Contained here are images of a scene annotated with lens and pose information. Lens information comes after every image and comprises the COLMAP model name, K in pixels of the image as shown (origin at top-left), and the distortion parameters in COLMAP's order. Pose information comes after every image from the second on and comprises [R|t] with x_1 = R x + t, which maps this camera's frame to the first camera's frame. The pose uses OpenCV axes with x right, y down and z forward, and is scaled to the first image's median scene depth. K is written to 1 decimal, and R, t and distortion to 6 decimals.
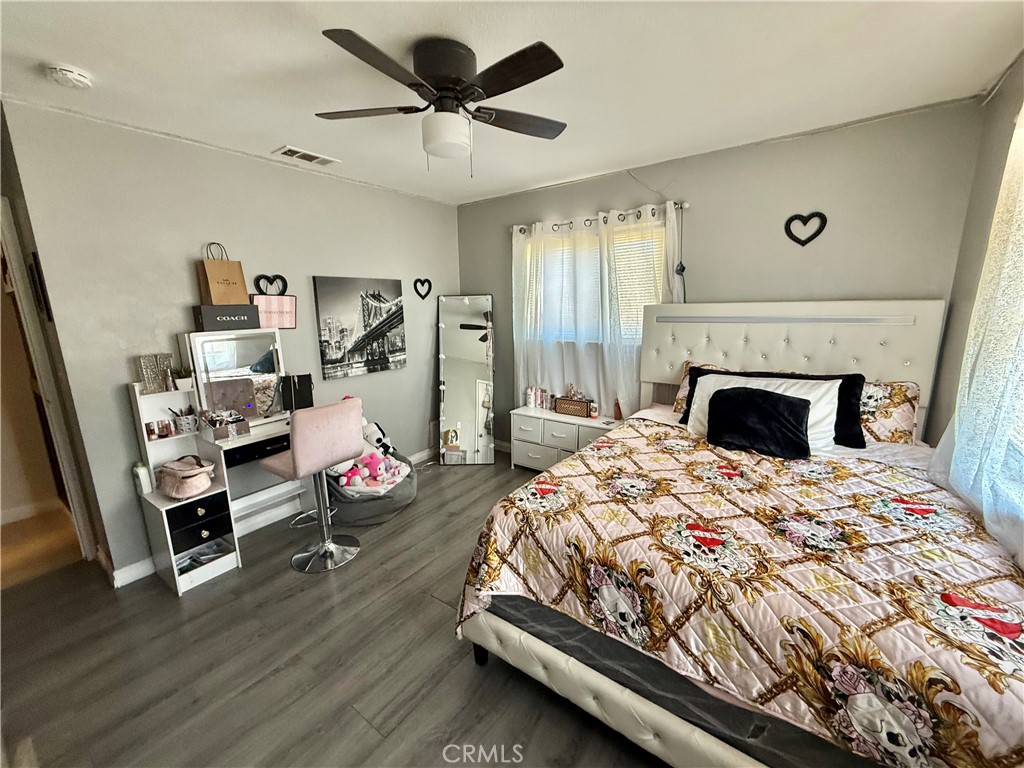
lens RADIAL K [[409.2, 0, 512.0], [0, 409.2, 384.0], [0, 0, 1]] dist [-0.001617, -0.000168]
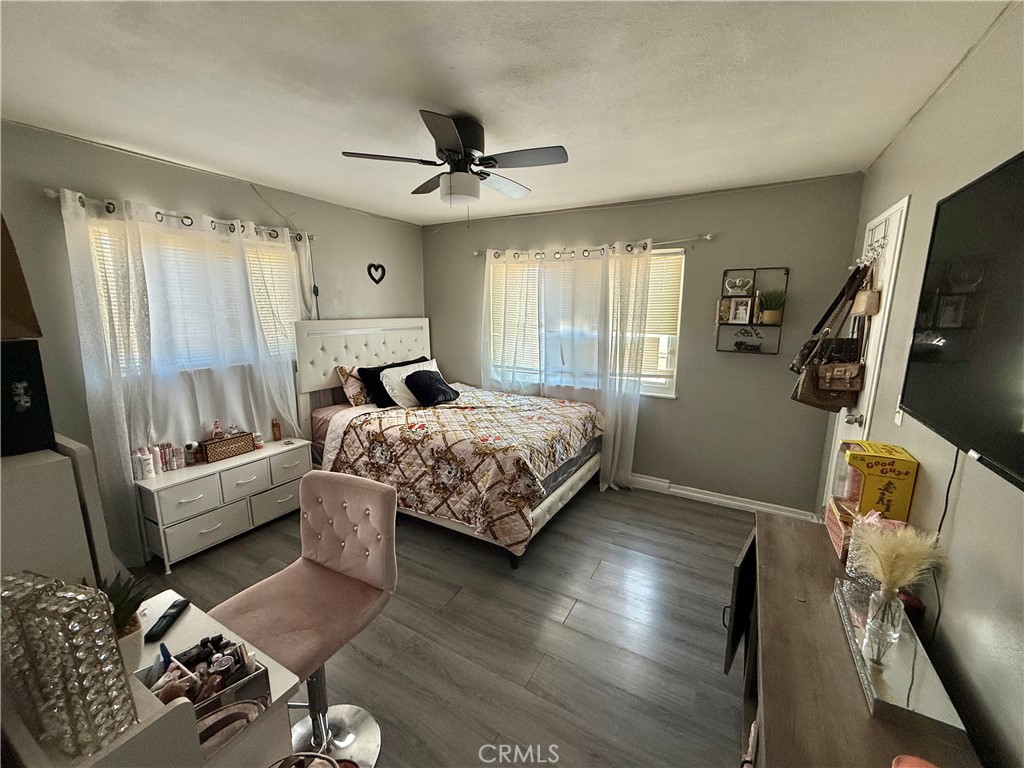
lens RADIAL K [[409.2, 0, 512.0], [0, 409.2, 384.0], [0, 0, 1]] dist [-0.001617, -0.000168]
pose [[-0.105190, -0.157146, 0.981957, -0.971829], [0.193337, 0.965363, 0.175201, -0.139330], [-0.975477, 0.208278, -0.071165, 0.684015]]
